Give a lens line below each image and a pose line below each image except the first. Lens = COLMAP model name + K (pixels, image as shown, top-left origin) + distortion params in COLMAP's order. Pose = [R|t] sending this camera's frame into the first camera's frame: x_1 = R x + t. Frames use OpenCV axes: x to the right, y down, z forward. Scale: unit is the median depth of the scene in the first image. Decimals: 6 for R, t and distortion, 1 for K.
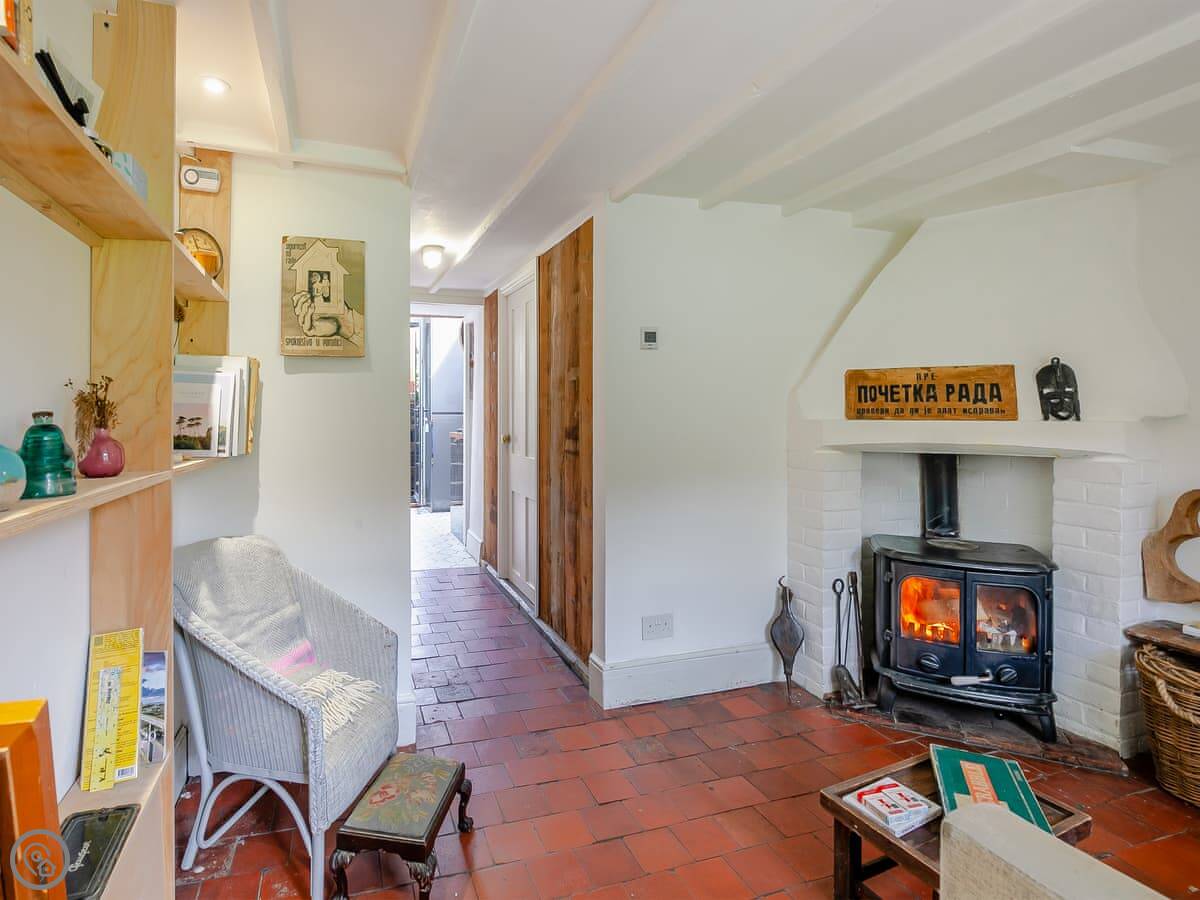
lens RADIAL K [[565.7, 0, 600.0], [0, 565.7, 450.0], [0, 0, 1]] dist [-0.015422, 0.000198]
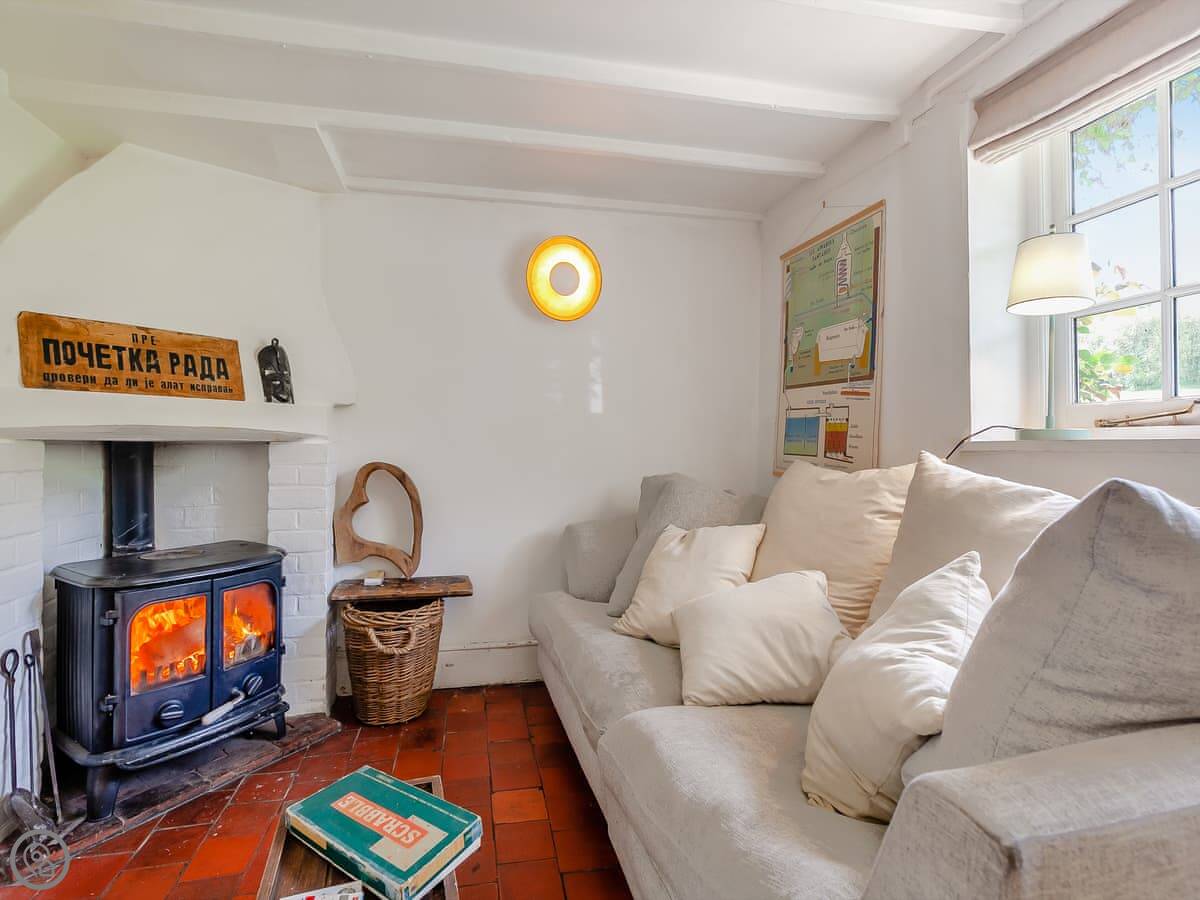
lens RADIAL K [[571.8, 0, 597.7], [0, 571.8, 418.5], [0, 0, 1]] dist [-0.004820, 0.000393]
pose [[0.248059, 0.002627, 0.968741, -0.018501], [0.062782, 0.997850, -0.018782, 0.029798], [-0.966708, 0.065479, 0.247361, 0.214745]]
